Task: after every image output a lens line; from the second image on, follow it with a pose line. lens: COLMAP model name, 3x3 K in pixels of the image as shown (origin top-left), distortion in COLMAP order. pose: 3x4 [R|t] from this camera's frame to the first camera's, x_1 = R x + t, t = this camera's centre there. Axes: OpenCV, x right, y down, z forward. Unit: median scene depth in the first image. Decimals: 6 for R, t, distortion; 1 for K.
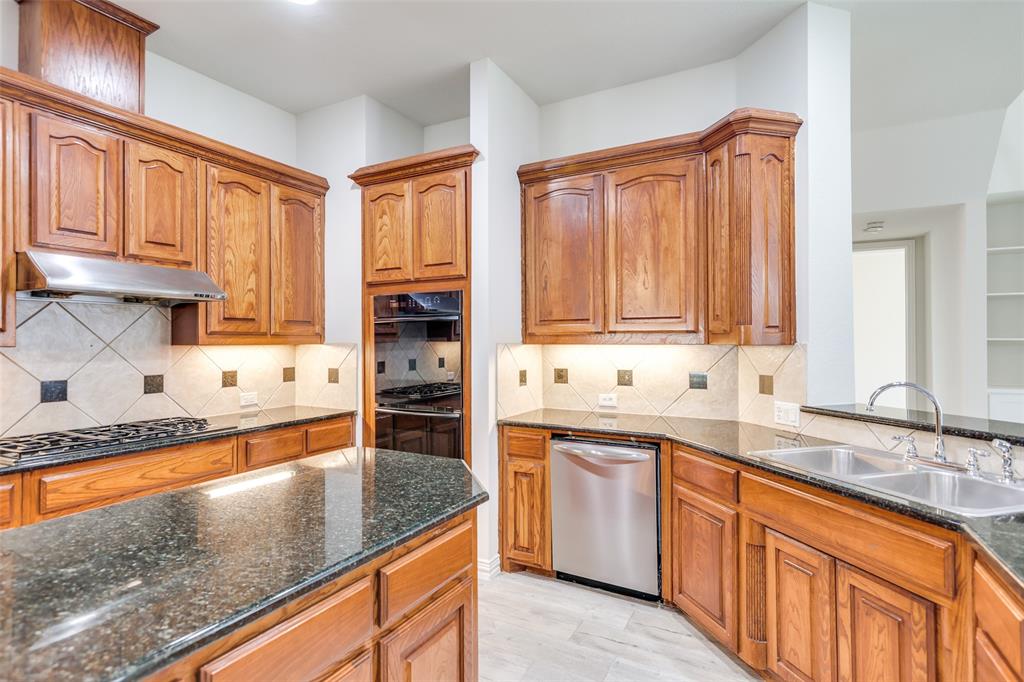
lens RADIAL K [[515.1, 0, 512.1], [0, 515.1, 336.7], [0, 0, 1]] dist [0.000322, 0.001377]
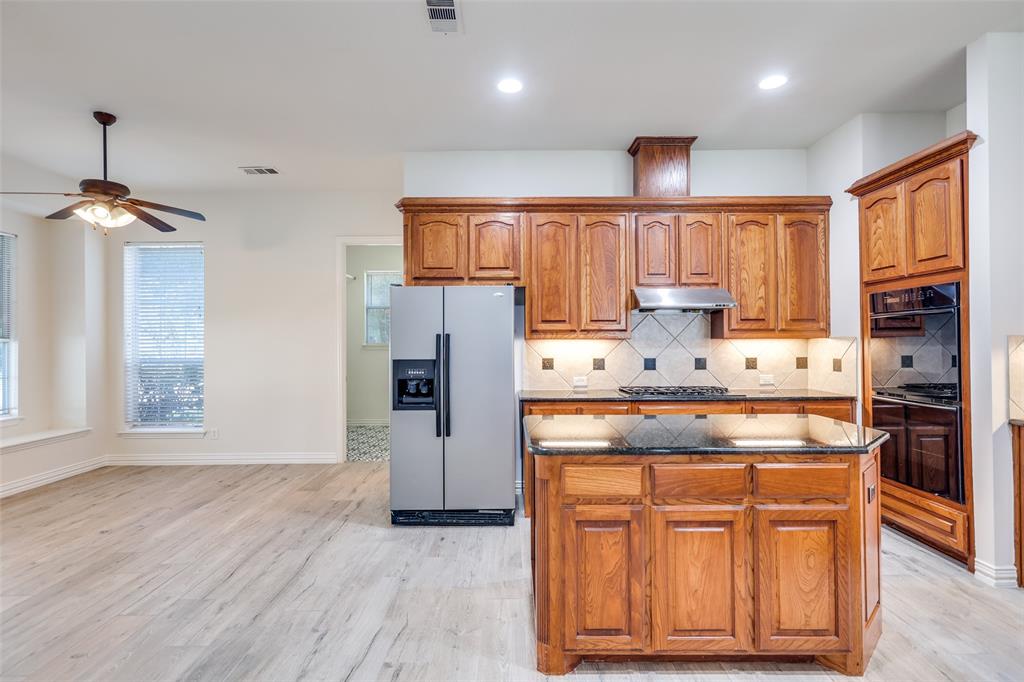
lens RADIAL K [[492.0, 0, 512.0], [0, 492.0, 341.0], [0, 0, 1]] dist [-0.000984, 0.000089]
pose [[0.479563, 0.000154, -0.877508, 0.313790], [0.010046, 0.999933, 0.005665, 0.009027], [0.877450, -0.011532, 0.479529, -0.195716]]
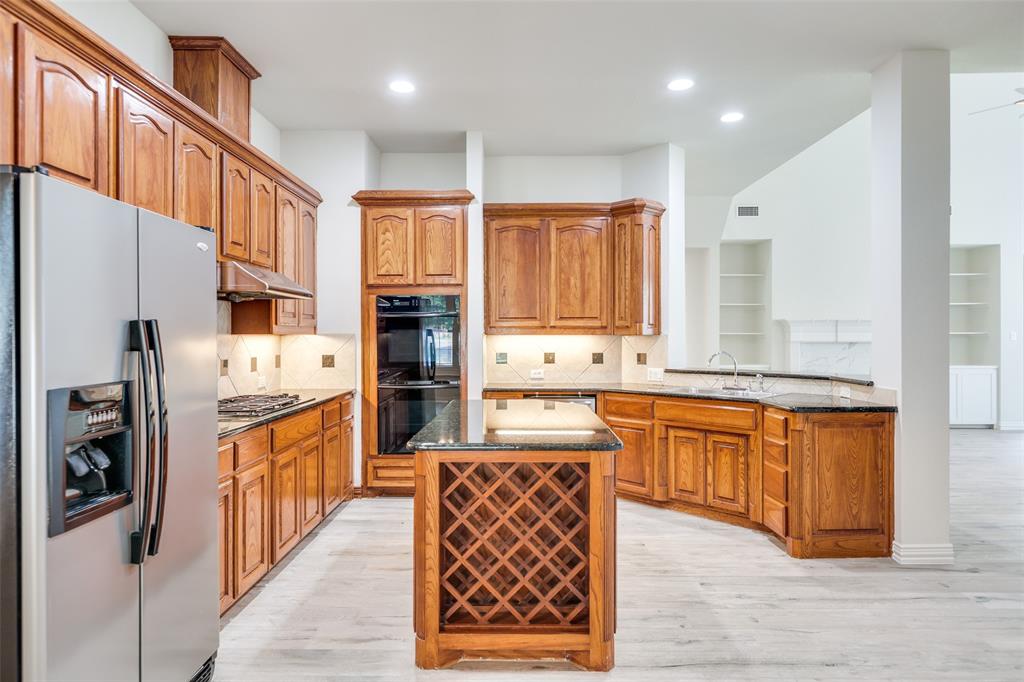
lens RADIAL K [[598.4, 0, 511.8], [0, 598.4, 335.9], [0, 0, 1]] dist [-0.000523, 0.000521]
pose [[0.885415, 0.001296, 0.464800, -0.705468], [-0.005482, 0.999956, 0.007656, 0.005732], [-0.464770, -0.009327, 0.885382, -0.474078]]
